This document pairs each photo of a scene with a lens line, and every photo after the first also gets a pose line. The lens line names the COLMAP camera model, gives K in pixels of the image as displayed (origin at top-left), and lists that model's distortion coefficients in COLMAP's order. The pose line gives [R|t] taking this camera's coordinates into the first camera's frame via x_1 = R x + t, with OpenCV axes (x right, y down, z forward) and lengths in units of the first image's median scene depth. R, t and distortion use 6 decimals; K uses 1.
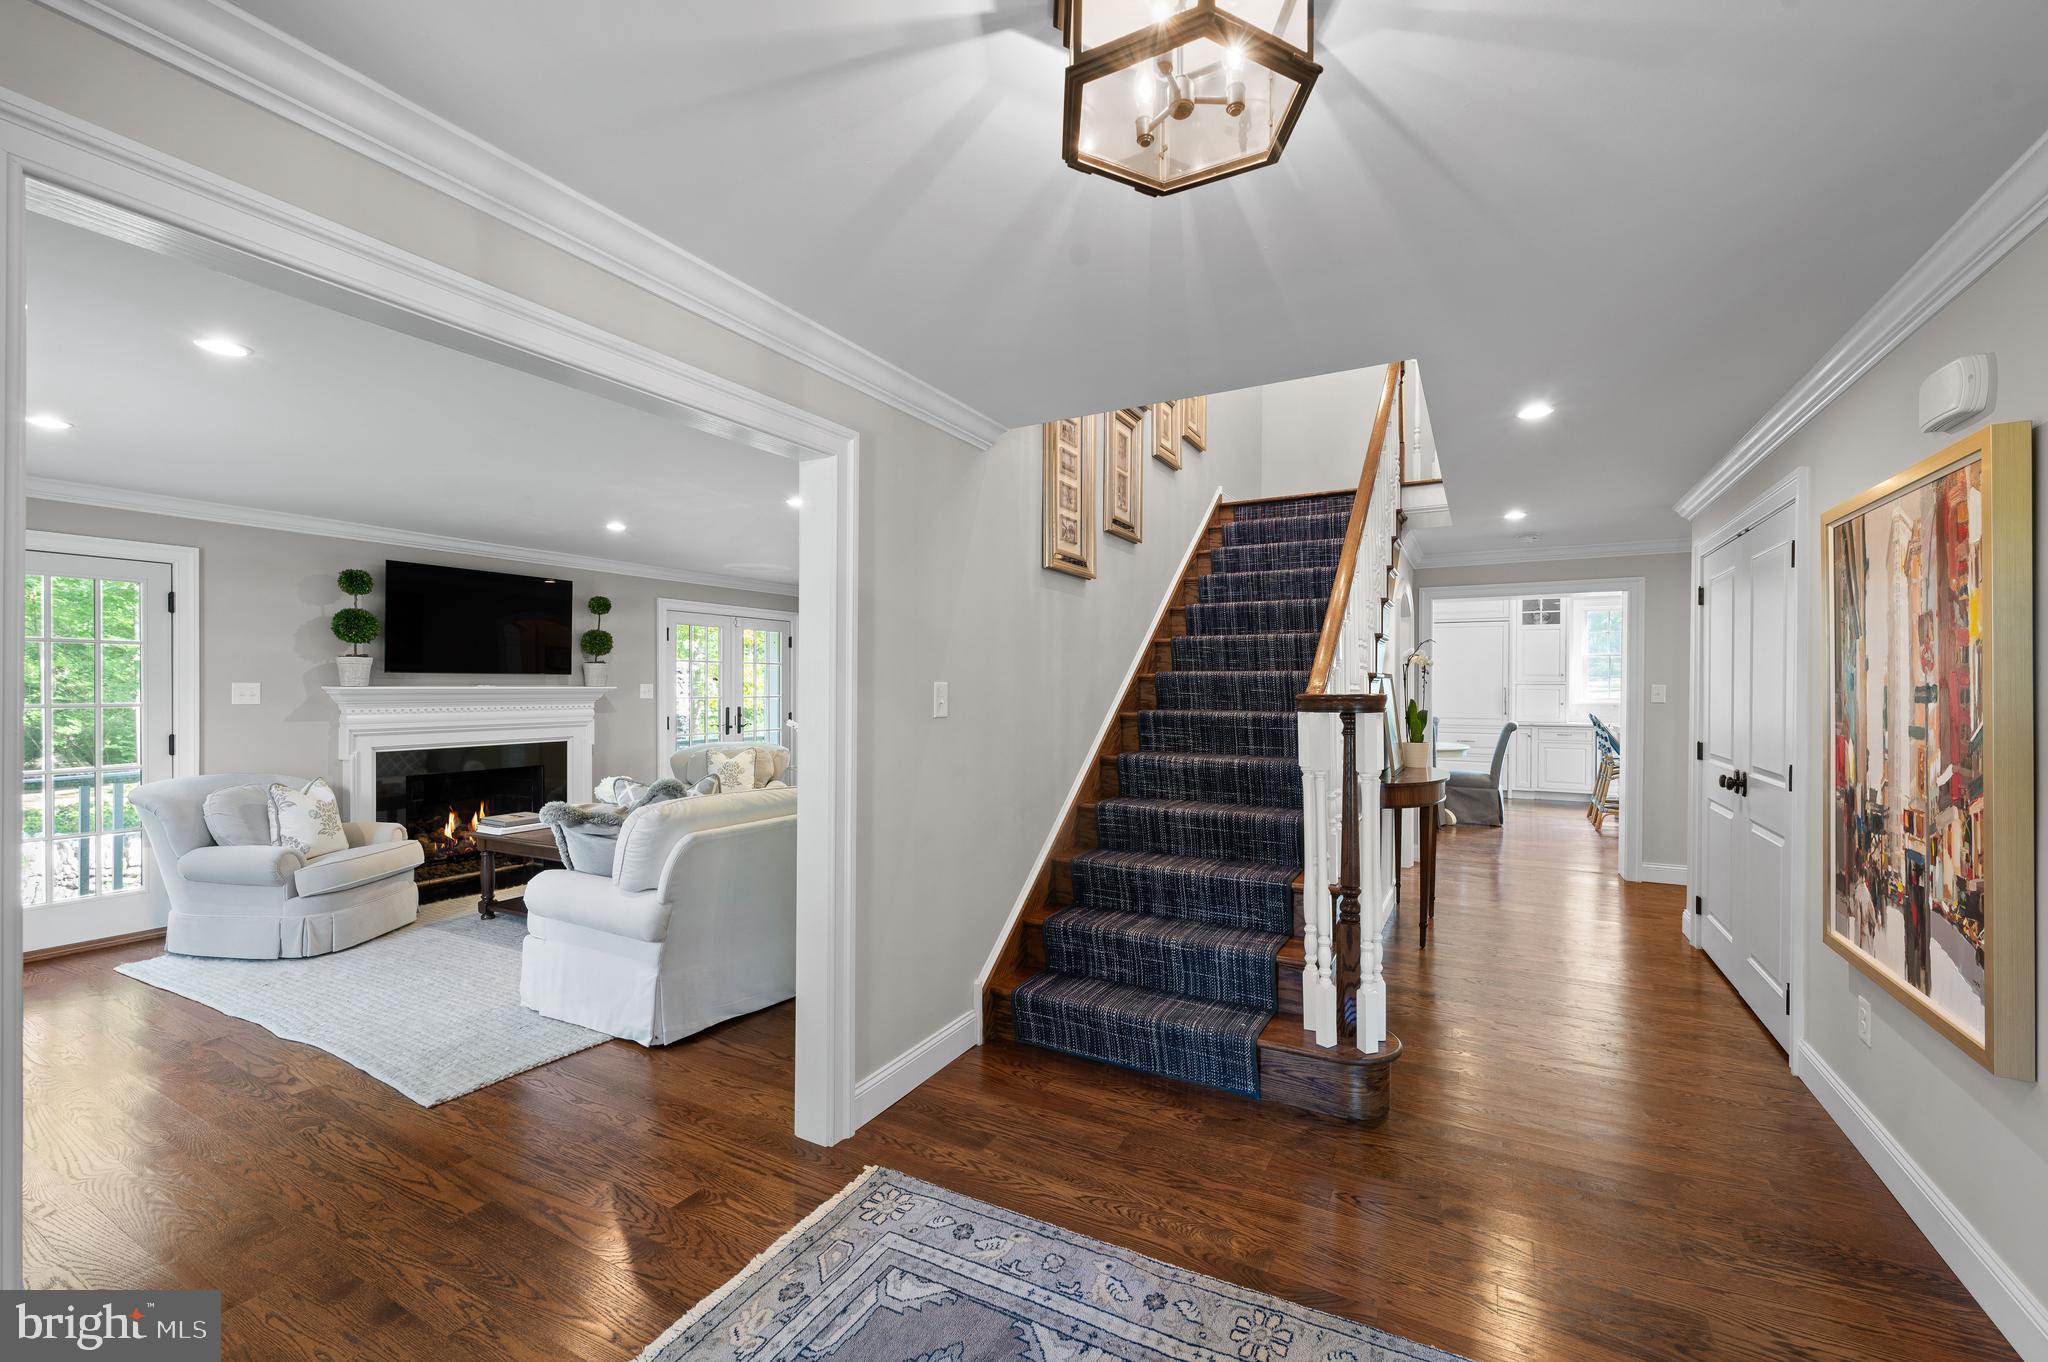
lens RADIAL K [[844.7, 0, 1031.2], [0, 844.7, 687.8], [0, 0, 1]] dist [-0.000556, 0.000083]
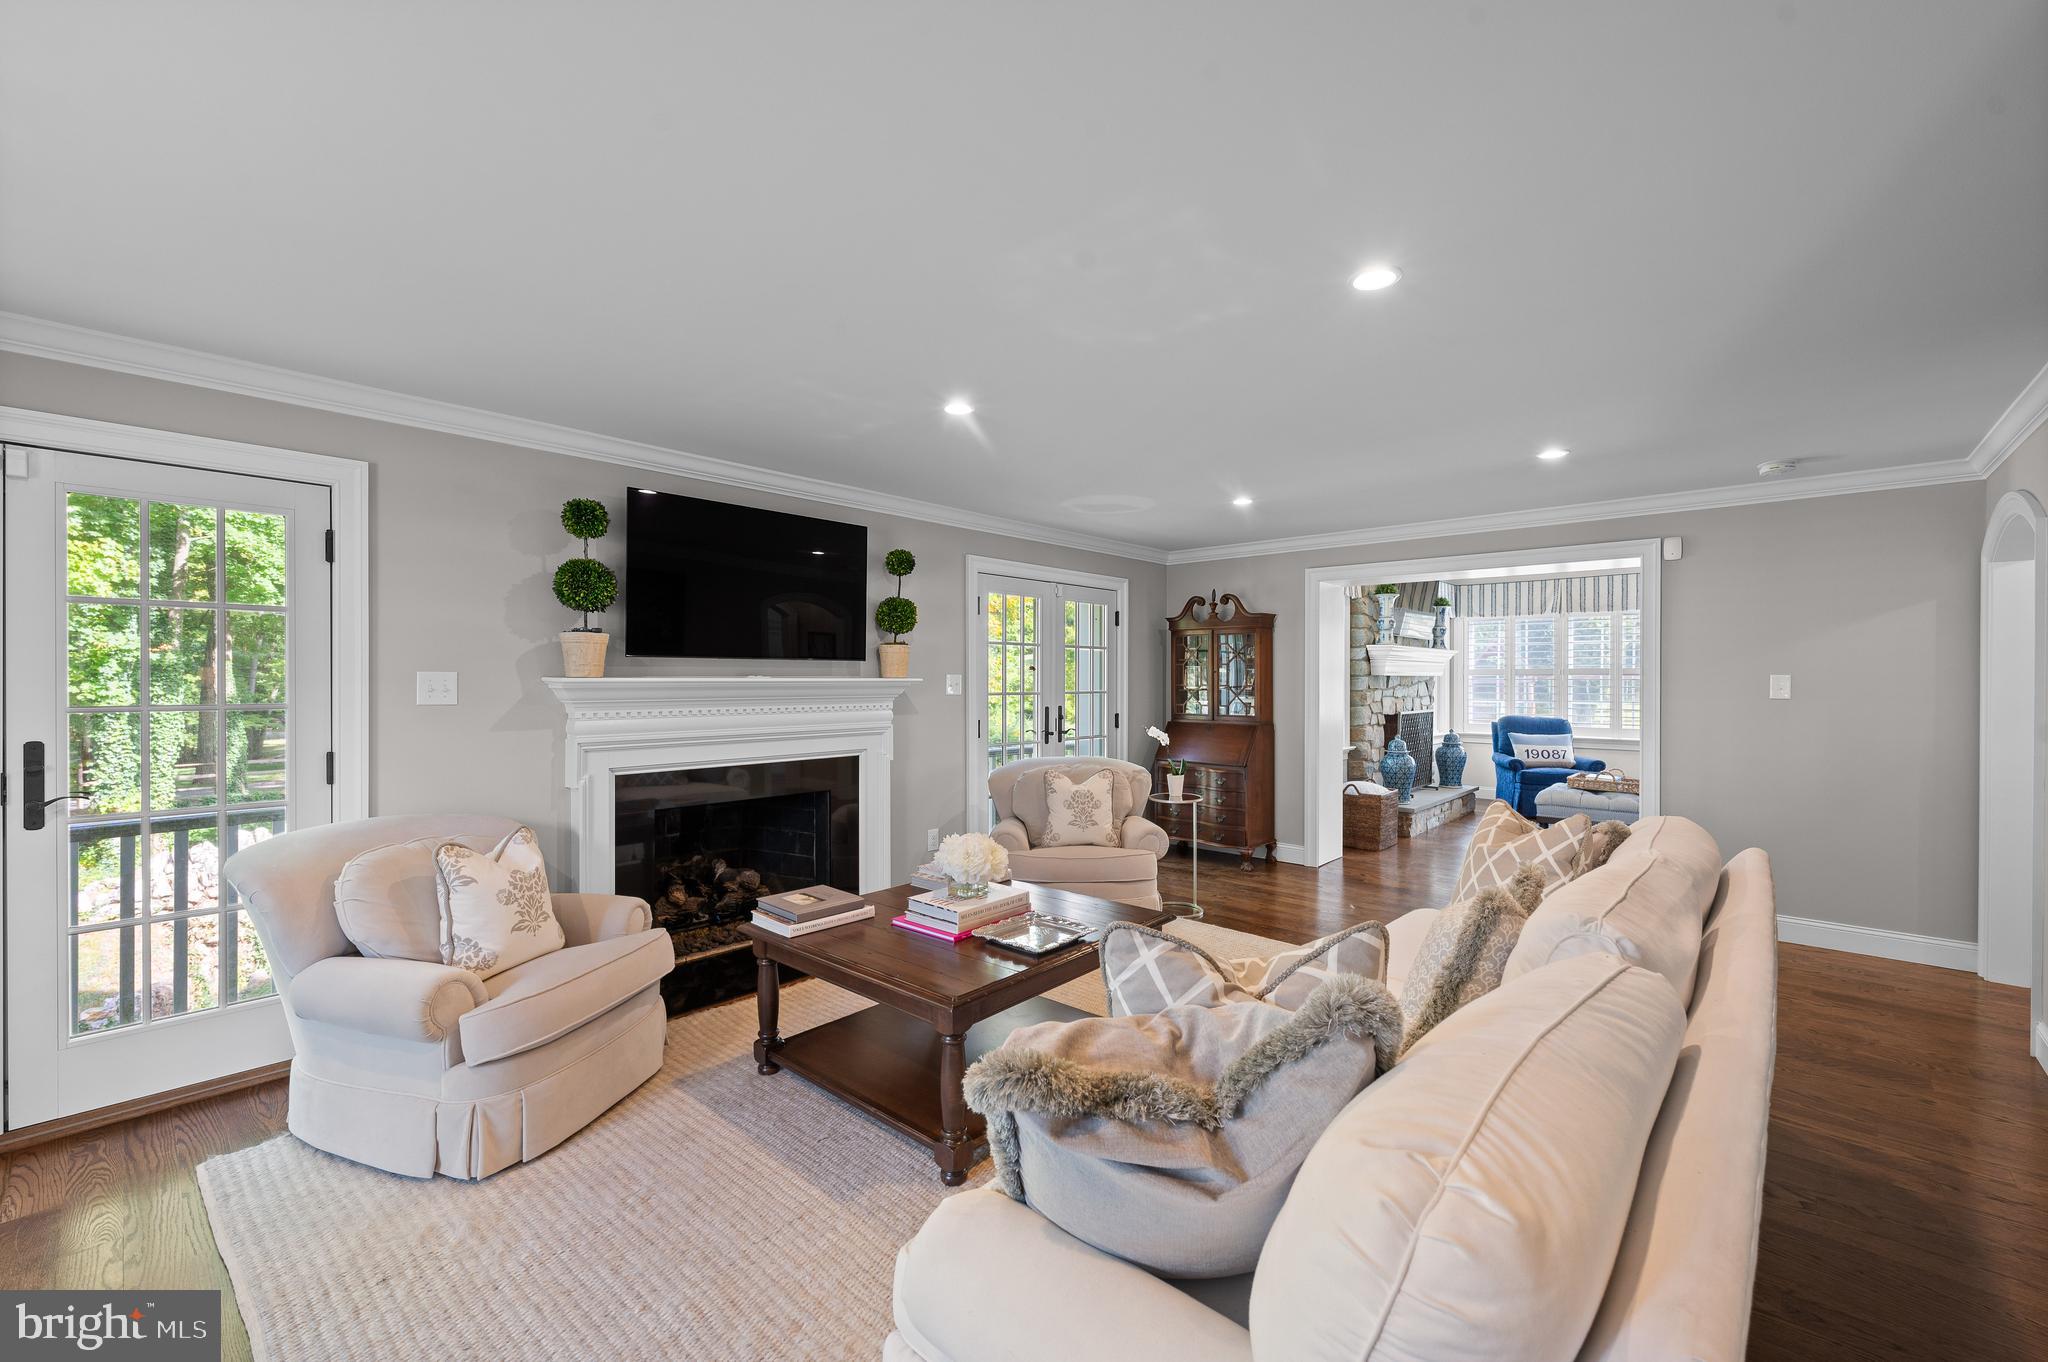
lens RADIAL K [[824.8, 0, 1029.5], [0, 824.8, 679.4], [0, 0, 1]] dist [-0.001223, -0.000290]
pose [[0.972403, 0.000301, -0.233309, -0.251180], [-0.000671, 0.999999, -0.001506, 0.000488], [0.233308, 0.001621, 0.972402, 0.365053]]
